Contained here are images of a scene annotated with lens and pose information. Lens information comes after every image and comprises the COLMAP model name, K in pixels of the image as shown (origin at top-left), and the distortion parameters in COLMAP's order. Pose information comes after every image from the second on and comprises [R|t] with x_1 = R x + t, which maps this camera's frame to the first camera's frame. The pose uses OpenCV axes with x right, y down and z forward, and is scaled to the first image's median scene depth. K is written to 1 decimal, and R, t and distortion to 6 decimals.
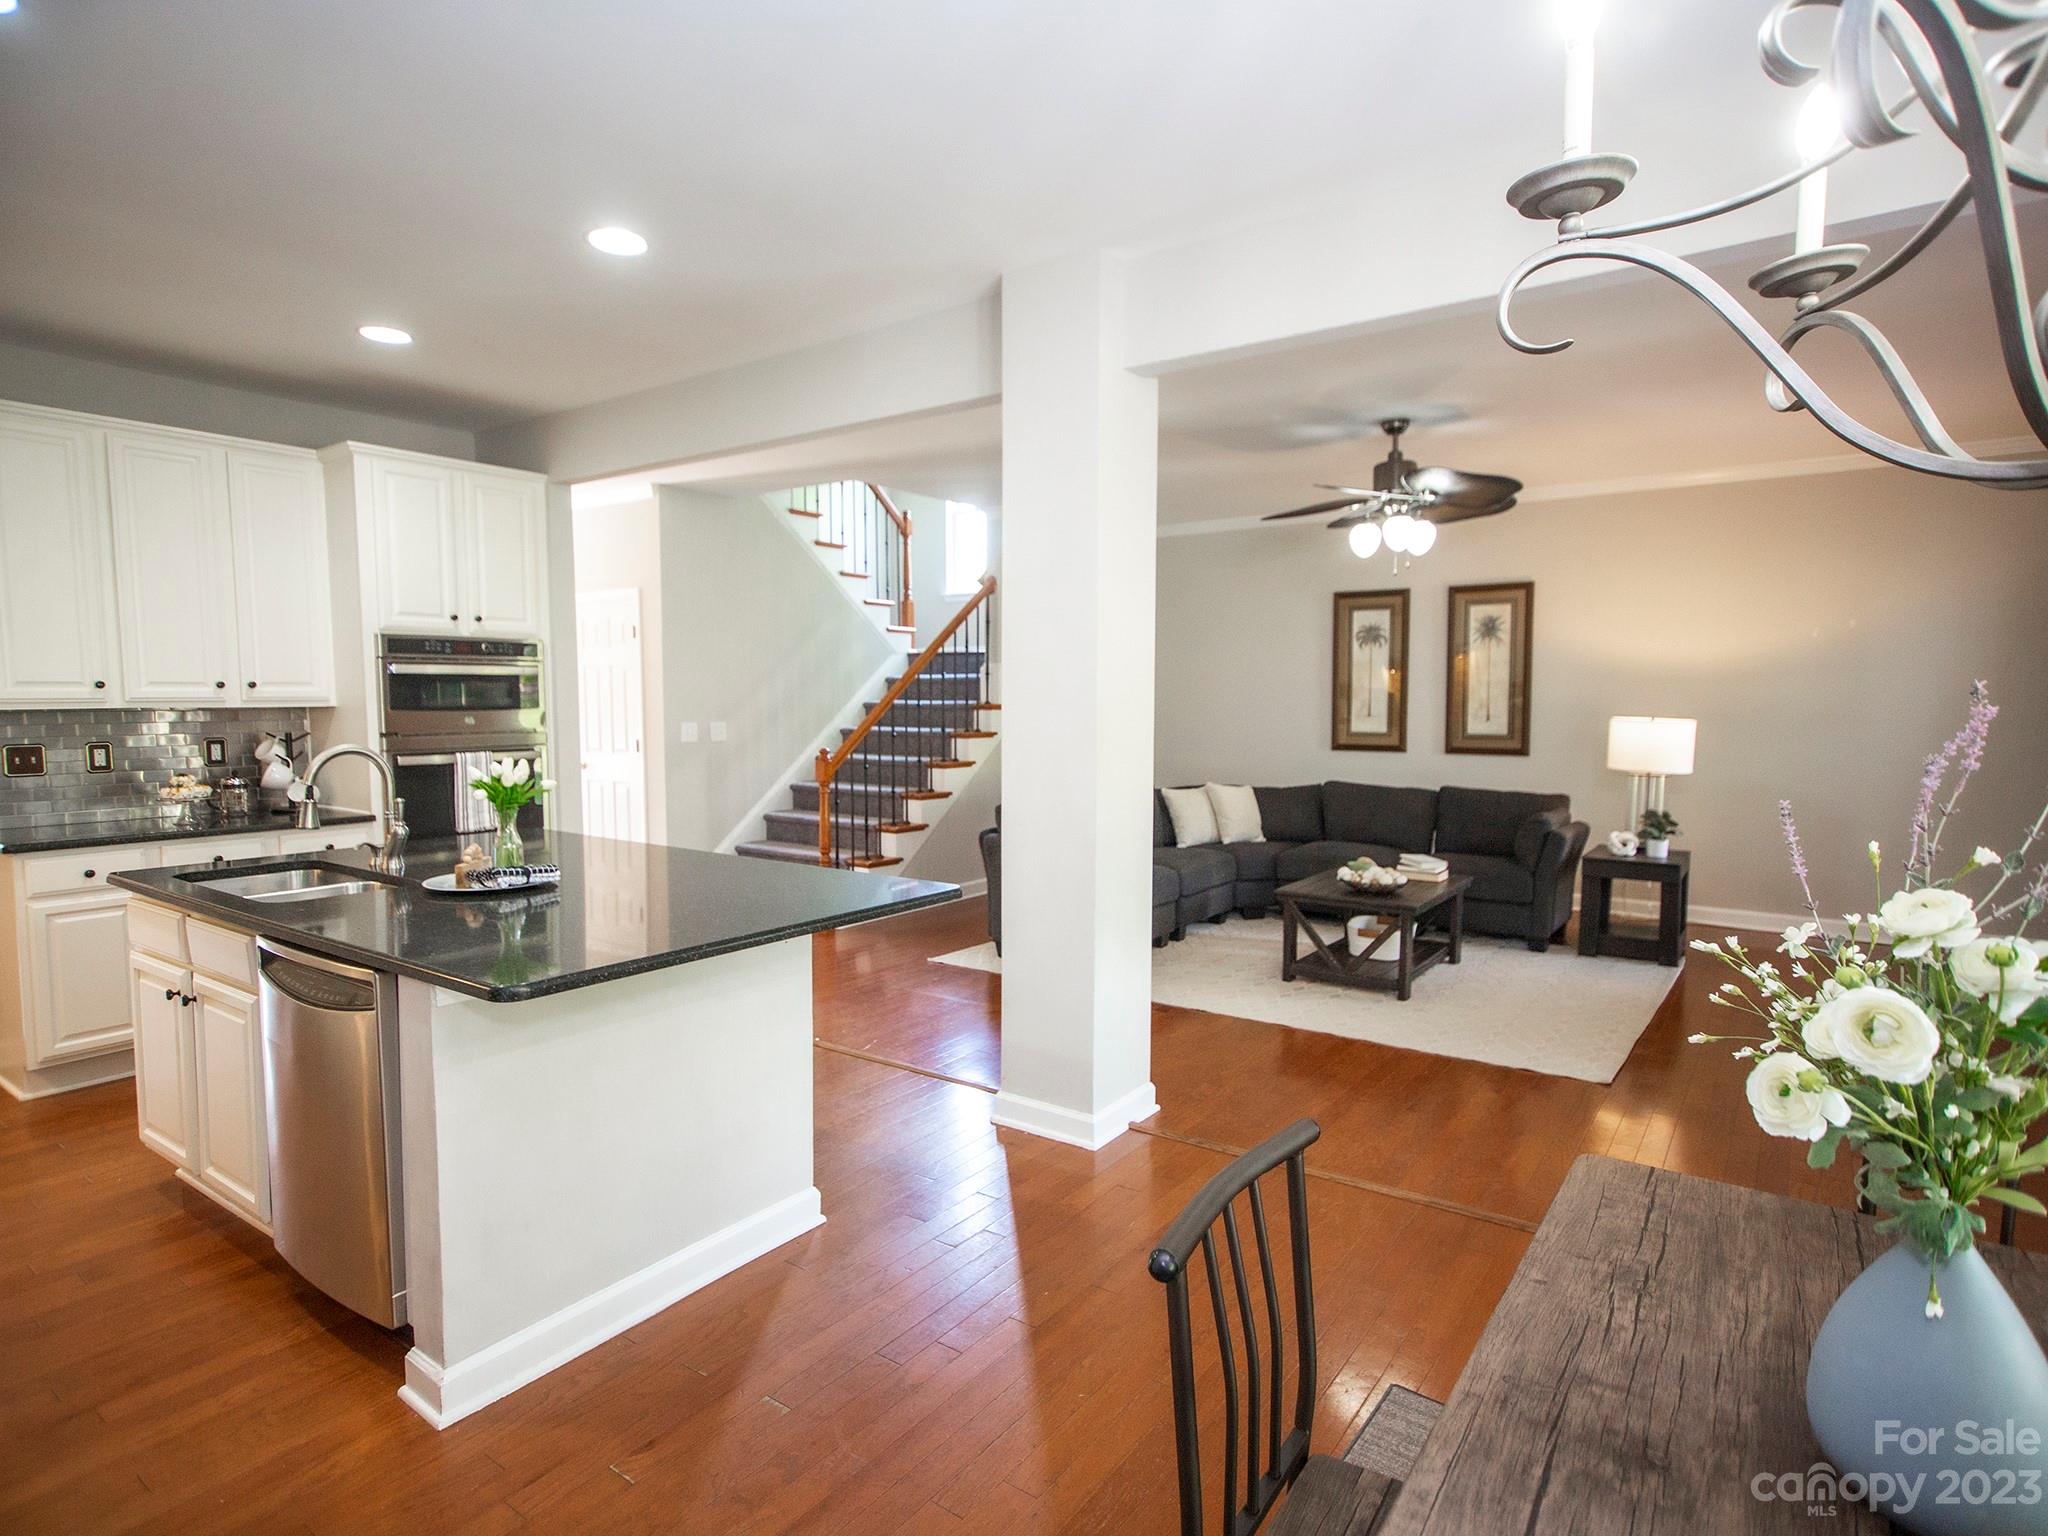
lens RADIAL K [[1077.0, 0, 1032.0], [0, 1077.0, 782.0], [0, 0, 1]] dist [0.006484, 0.001279]
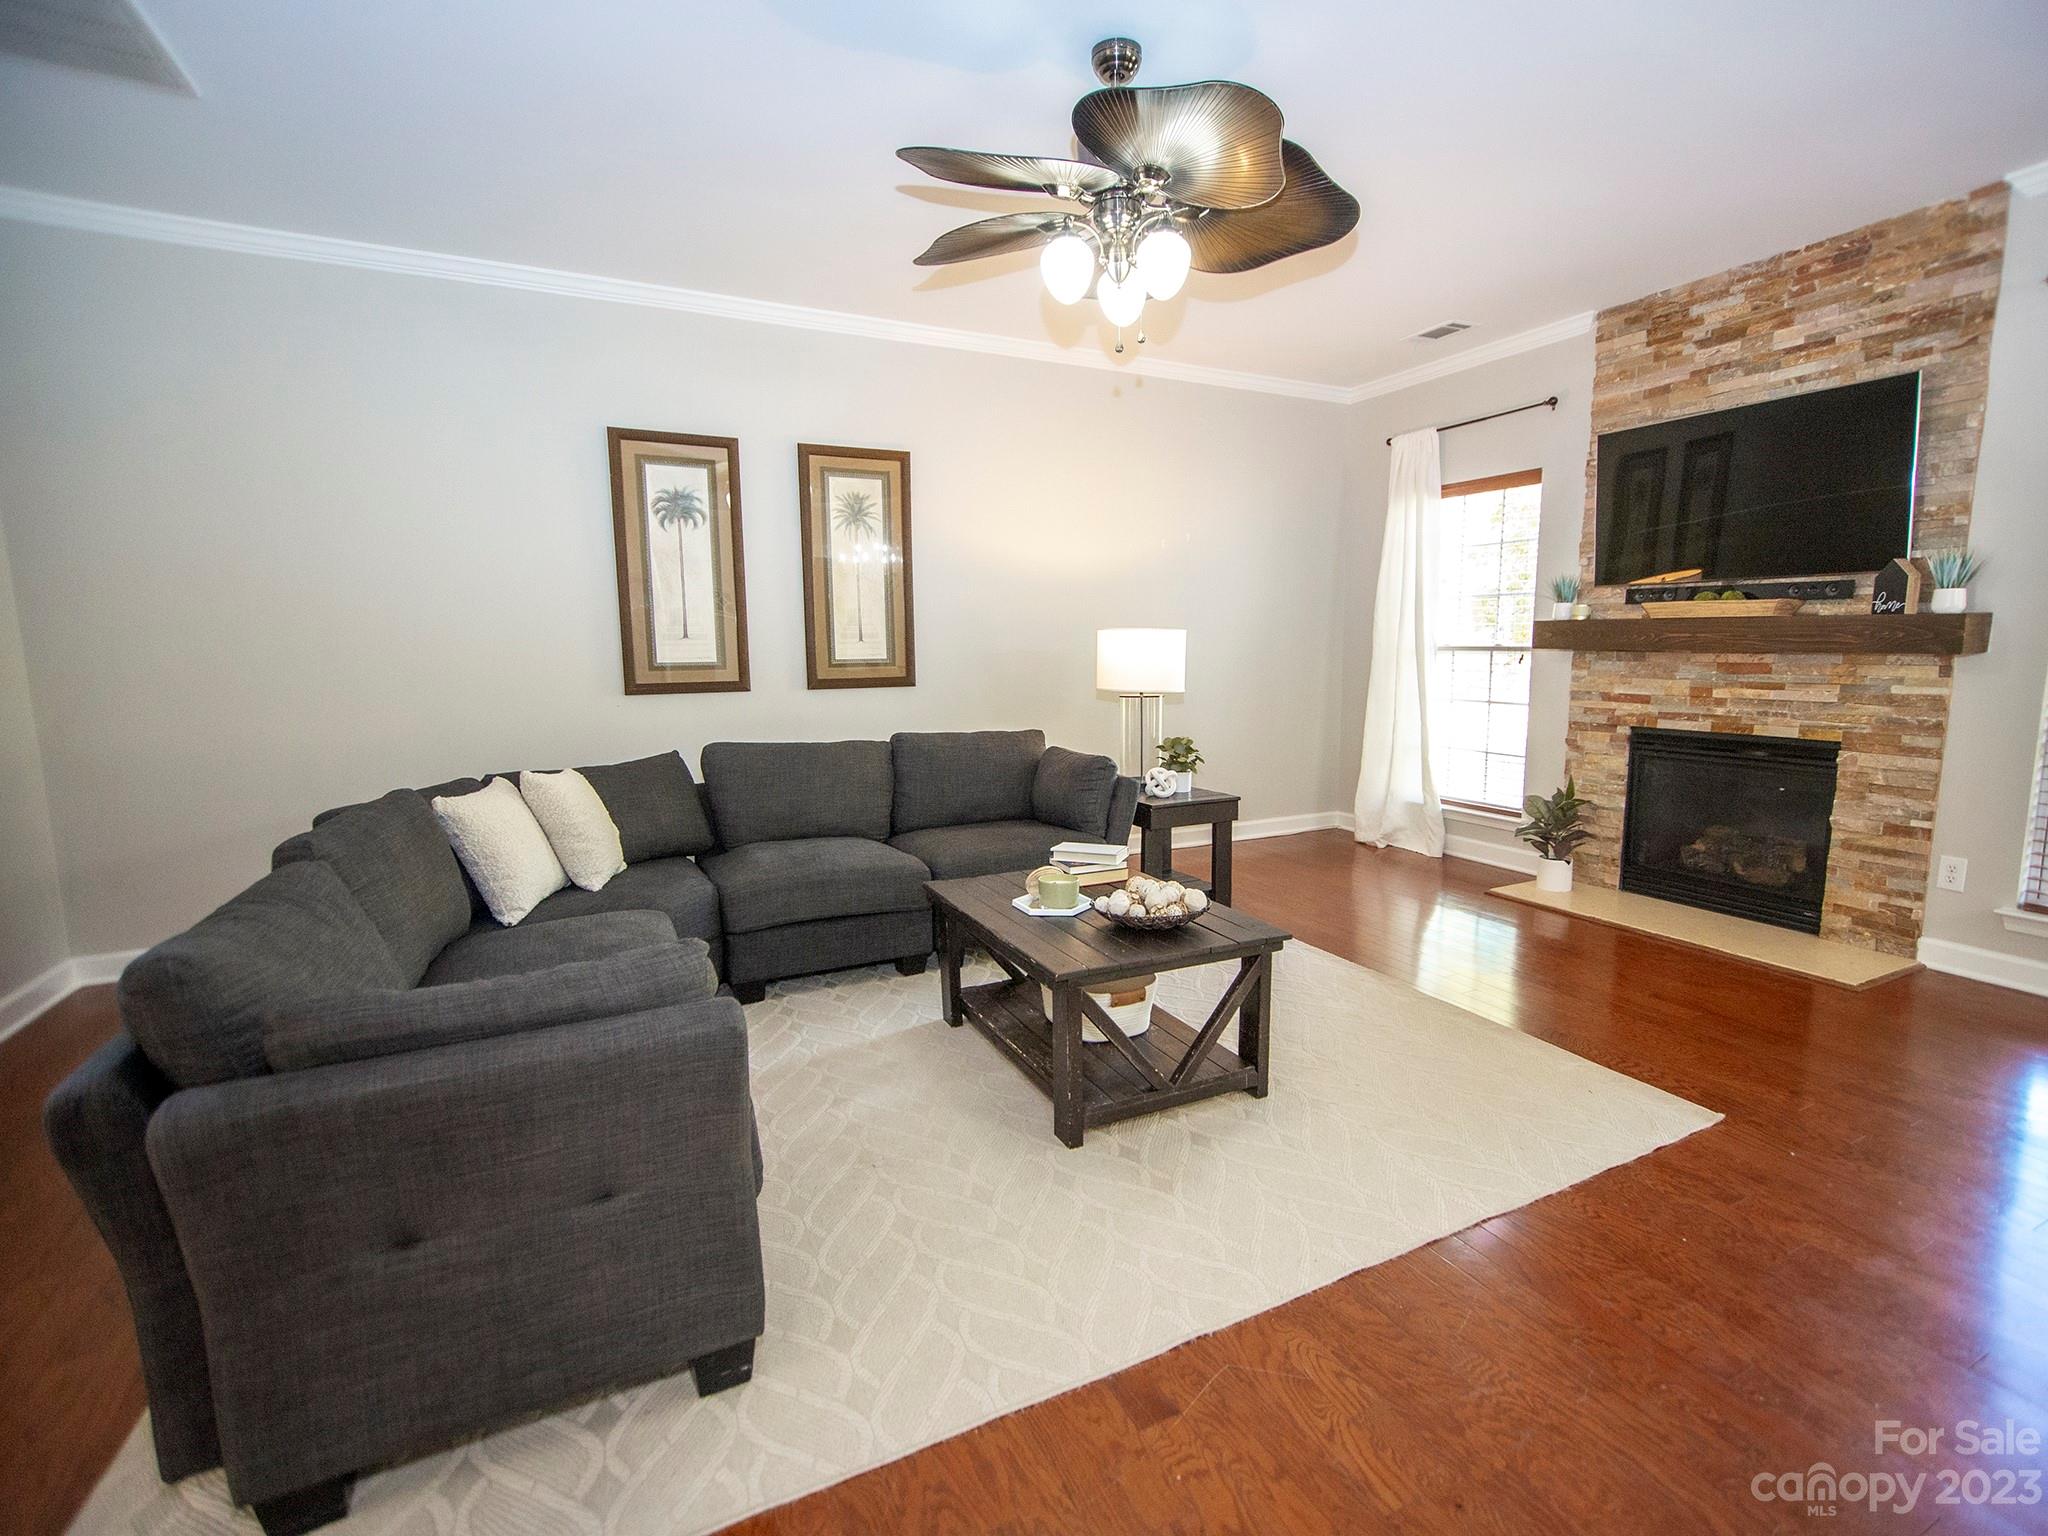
lens RADIAL K [[982.2, 0, 1066.6], [0, 982.2, 756.5], [0, 0, 1]] dist [0.004665, 0.000232]
pose [[0.464873, -0.105434, 0.879077, -0.102045], [0.082824, 0.993709, 0.075384, -0.018223], [-0.881495, 0.037765, 0.470681, 0.578290]]
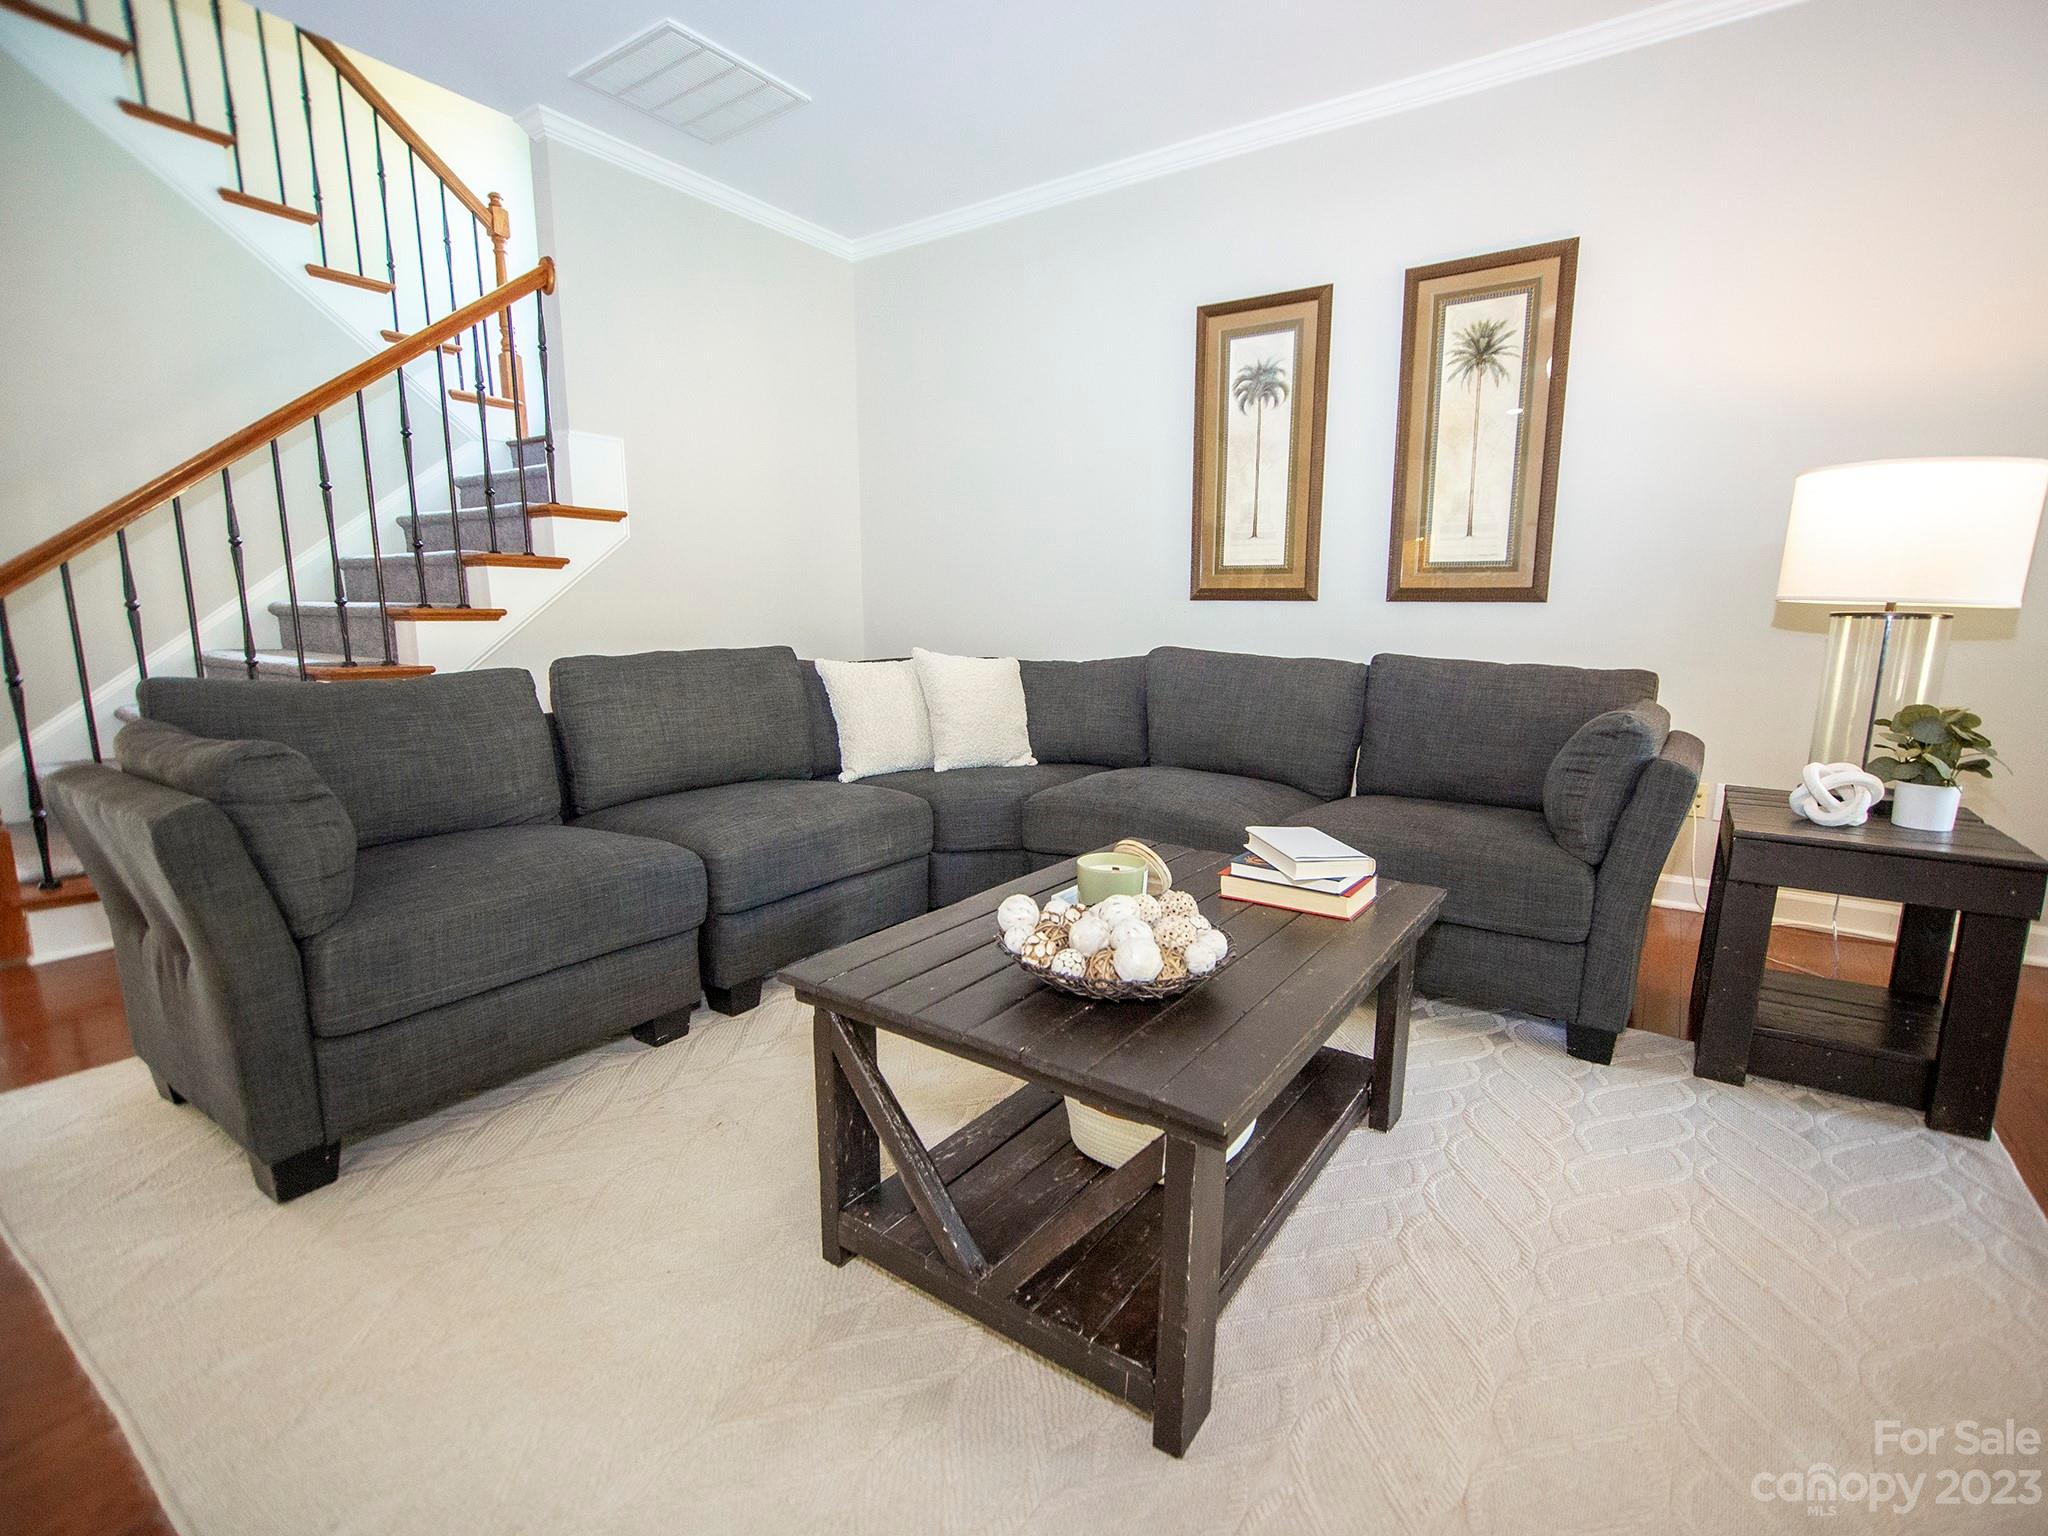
lens RADIAL K [[944.1, 0, 1059.4], [0, 944.1, 772.6], [0, 0, 1]] dist [-0.004822, -0.000178]
pose [[0.999510, 0.004641, 0.030959, 0.213386], [-0.007446, 0.995814, 0.091102, 0.017388], [-0.030406, -0.091288, 0.995360, 0.548699]]
